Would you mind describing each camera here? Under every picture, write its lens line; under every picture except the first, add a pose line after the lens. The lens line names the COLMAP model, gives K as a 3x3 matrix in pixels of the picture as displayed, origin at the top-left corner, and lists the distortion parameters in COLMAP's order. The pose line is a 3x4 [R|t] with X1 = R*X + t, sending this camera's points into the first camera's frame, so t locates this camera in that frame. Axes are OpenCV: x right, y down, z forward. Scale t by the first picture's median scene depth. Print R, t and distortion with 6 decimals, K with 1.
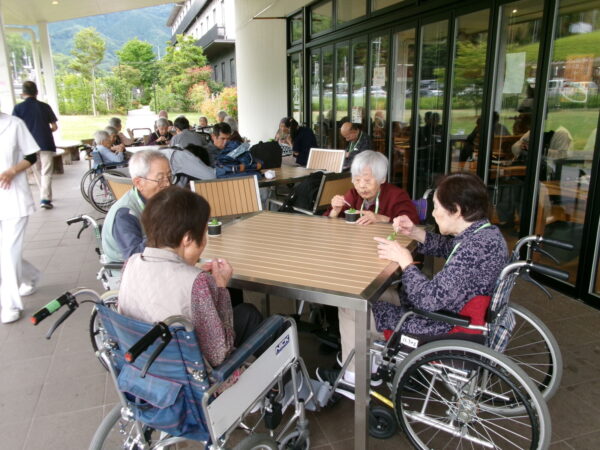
lens RADIAL K [[506.6, 0, 299.8], [0, 506.6, 227.1], [0, 0, 1]] dist [0.015868, 0.008056]
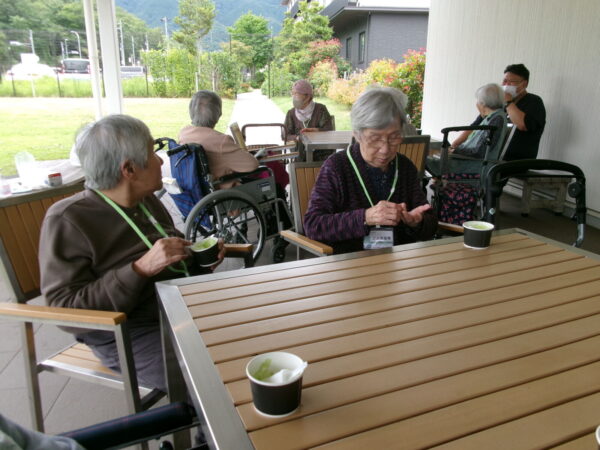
lens RADIAL K [[506.6, 0, 299.8], [0, 506.6, 227.1], [0, 0, 1]] dist [0.015868, 0.008056]
pose [[0.980194, 0.067668, -0.186122, -0.067590], [-0.063558, 0.997586, 0.027970, -0.041321], [0.187566, -0.015586, 0.982128, 0.201125]]
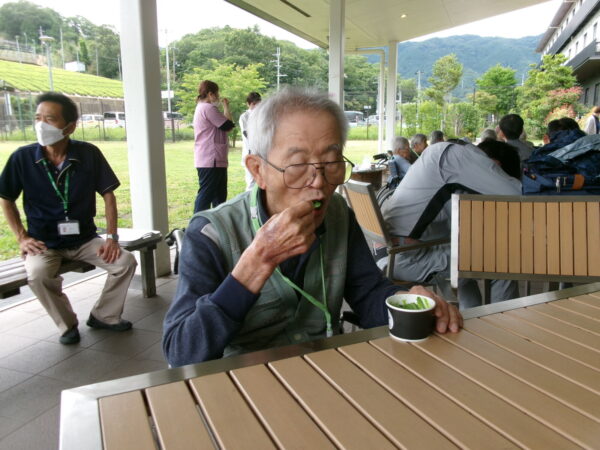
lens RADIAL K [[506.7, 0, 302.5], [0, 506.7, 222.0], [0, 0, 1]] dist [0.005797, 0.012240]
pose [[0.790586, 0.114606, -0.601531, -0.003135], [-0.155916, 0.987628, -0.016752, -0.003577], [0.592169, 0.107032, 0.798674, 0.058324]]
